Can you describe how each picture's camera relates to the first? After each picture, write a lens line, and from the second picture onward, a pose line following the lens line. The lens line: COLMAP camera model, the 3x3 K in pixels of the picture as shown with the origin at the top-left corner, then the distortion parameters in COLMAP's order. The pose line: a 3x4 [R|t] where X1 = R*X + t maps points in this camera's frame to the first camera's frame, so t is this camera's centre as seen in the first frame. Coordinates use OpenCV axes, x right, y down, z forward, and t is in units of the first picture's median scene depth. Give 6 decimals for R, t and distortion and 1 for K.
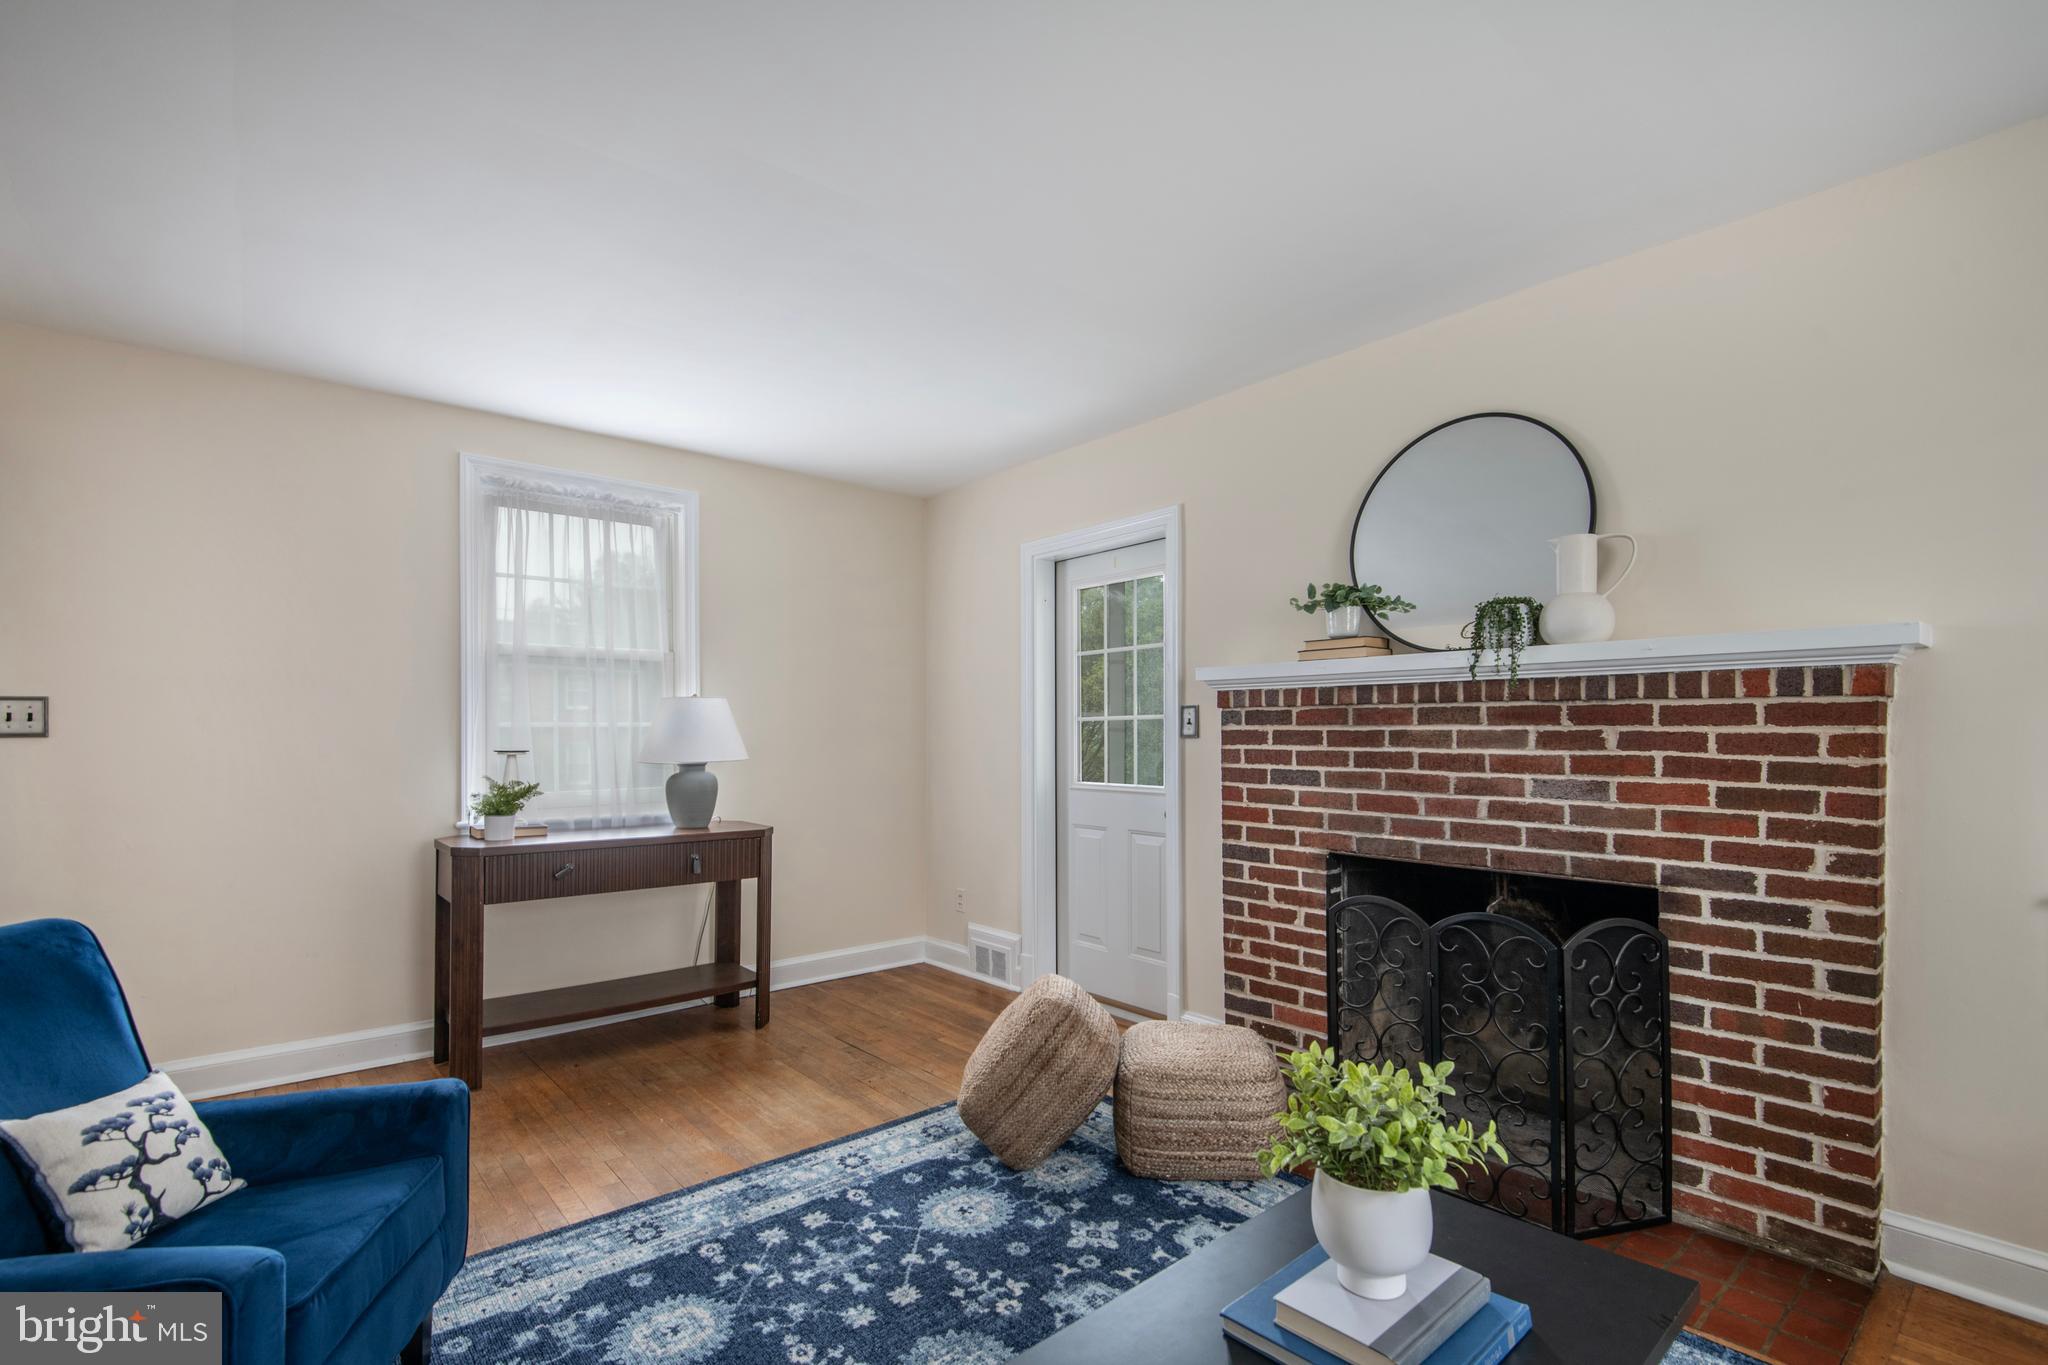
lens RADIAL K [[936.2, 0, 1023.5], [0, 936.2, 729.0], [0, 0, 1]] dist [0.018343, -0.021319]
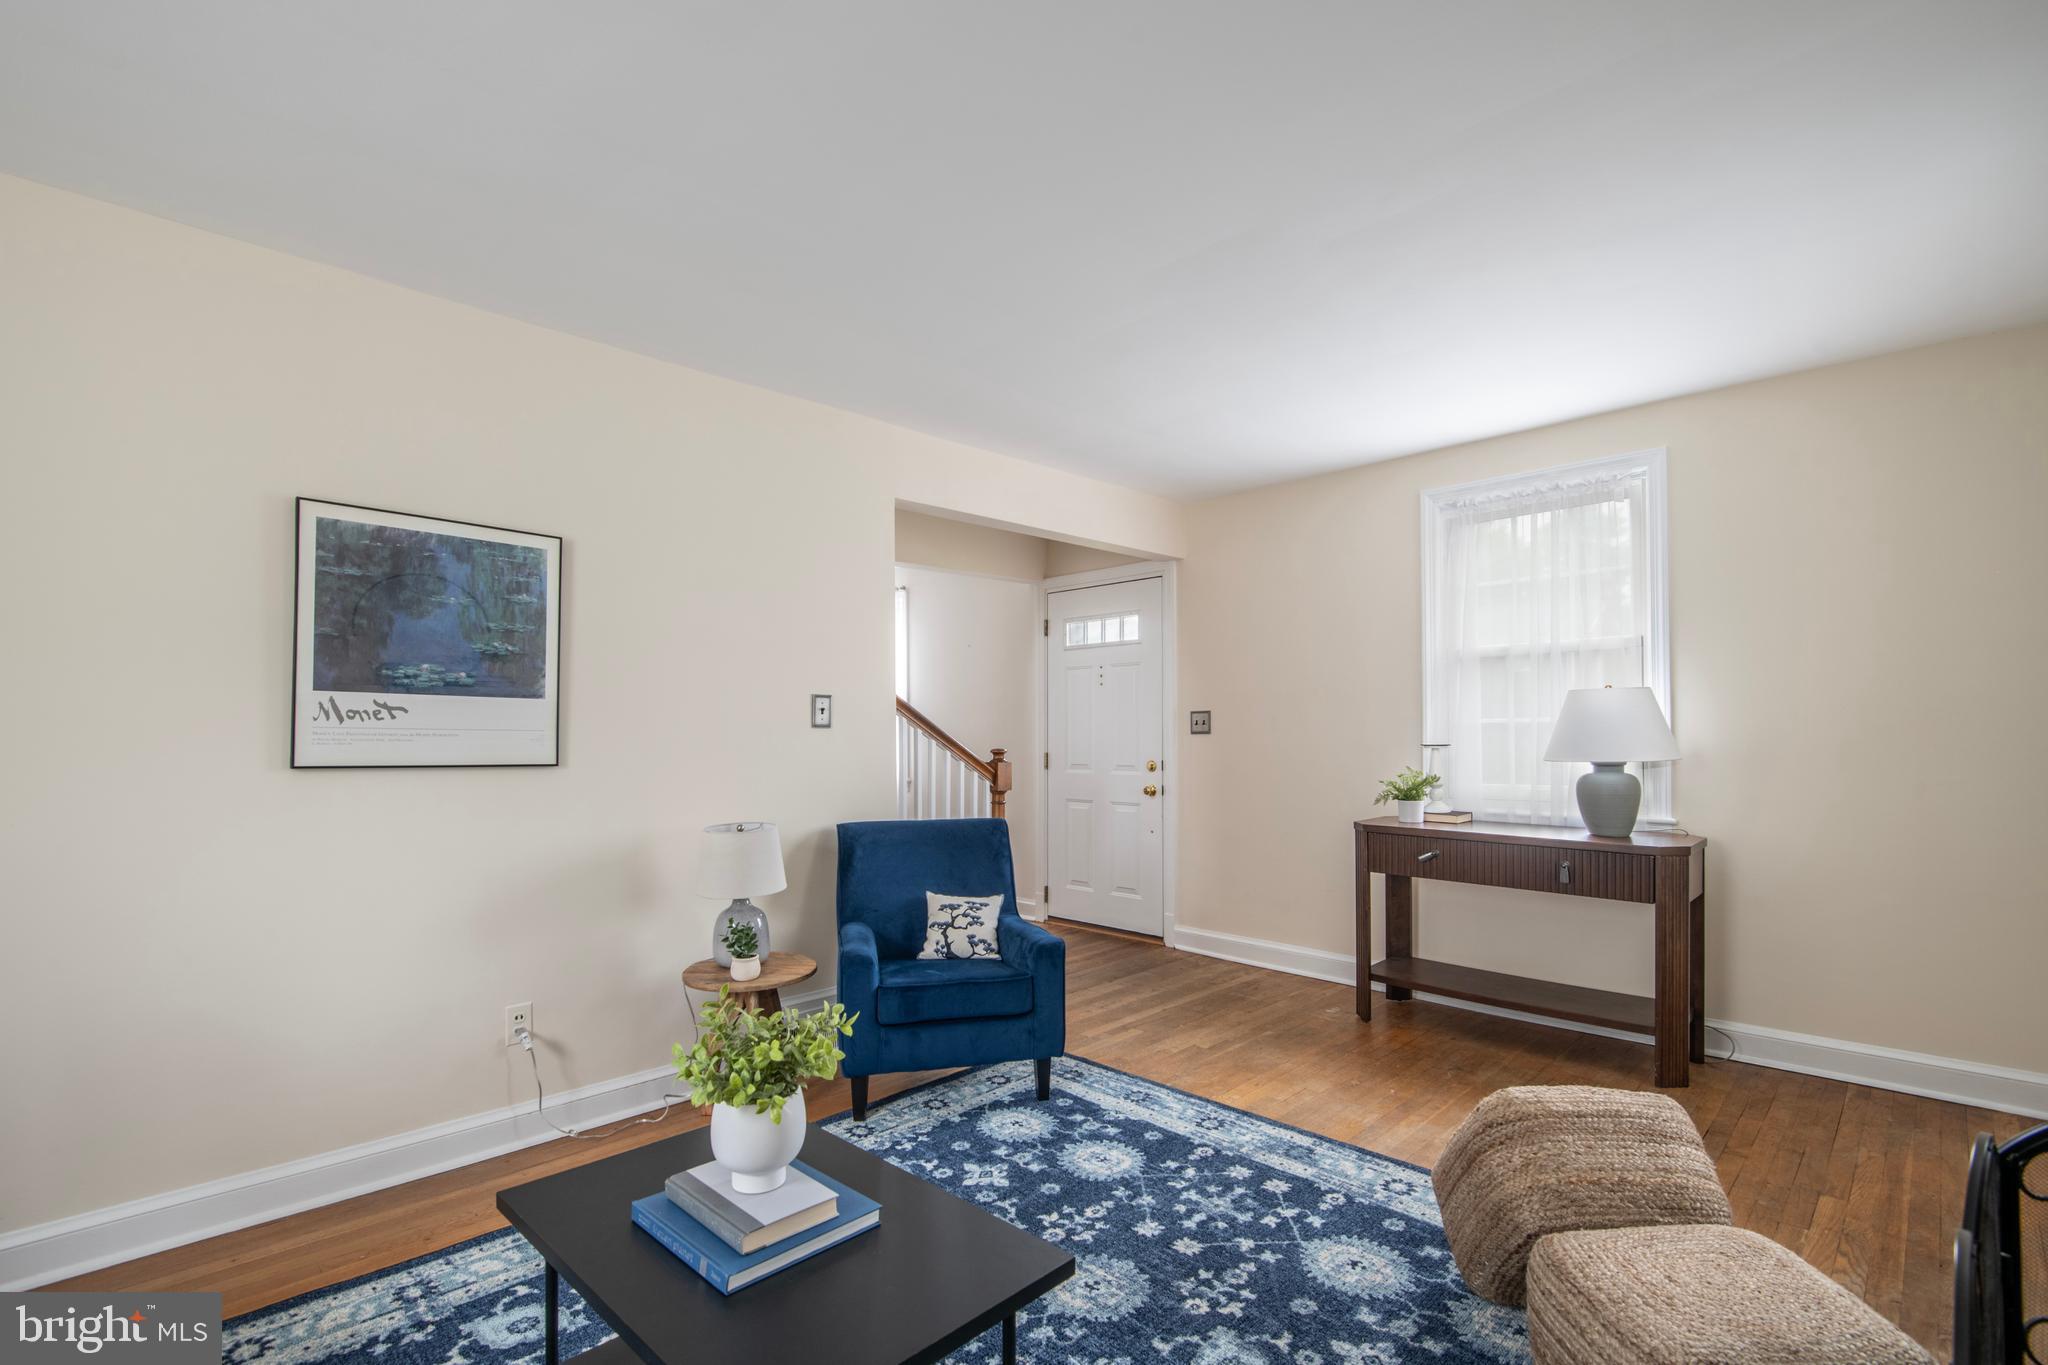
lens RADIAL K [[936.2, 0, 1023.5], [0, 936.2, 729.0], [0, 0, 1]] dist [0.018343, -0.021319]
pose [[0.076631, -0.004617, -0.997049, 0.758452], [0.011344, 0.999929, -0.003758, 0.002782], [0.996995, -0.011023, 0.076678, 0.585117]]
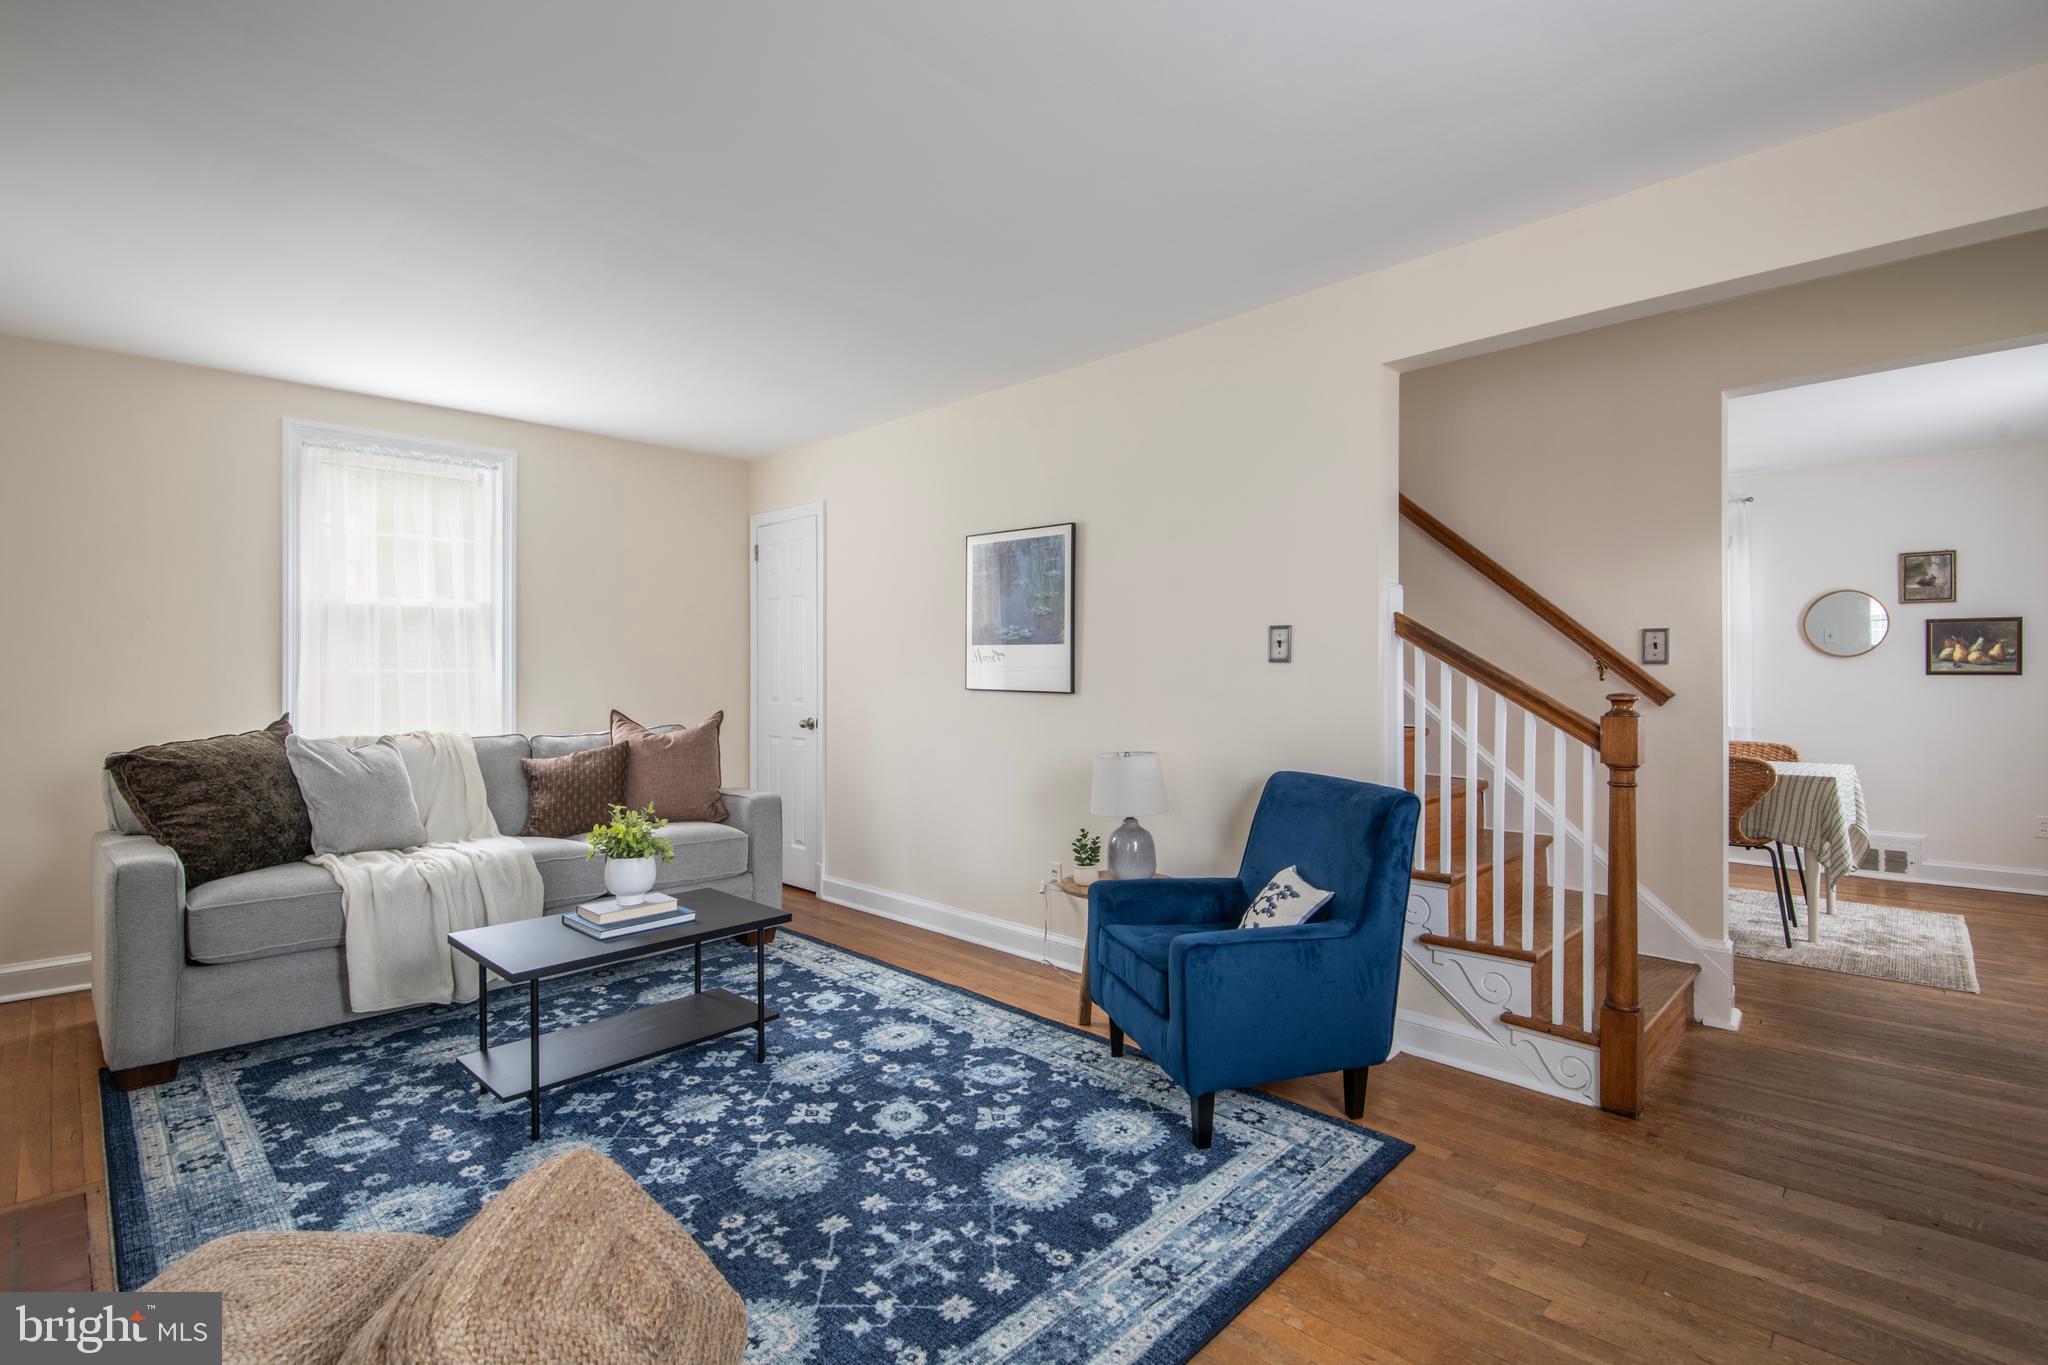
lens RADIAL K [[956.0, 0, 1010.3], [0, 956.0, 671.4], [0, 0, 1]] dist [0.019951, -0.017879]
pose [[-0.996950, 0.005520, -0.077852, -0.190621], [0.006160, 0.999949, -0.007985, 0.012153], [0.077804, -0.008440, -0.996933, 1.638998]]
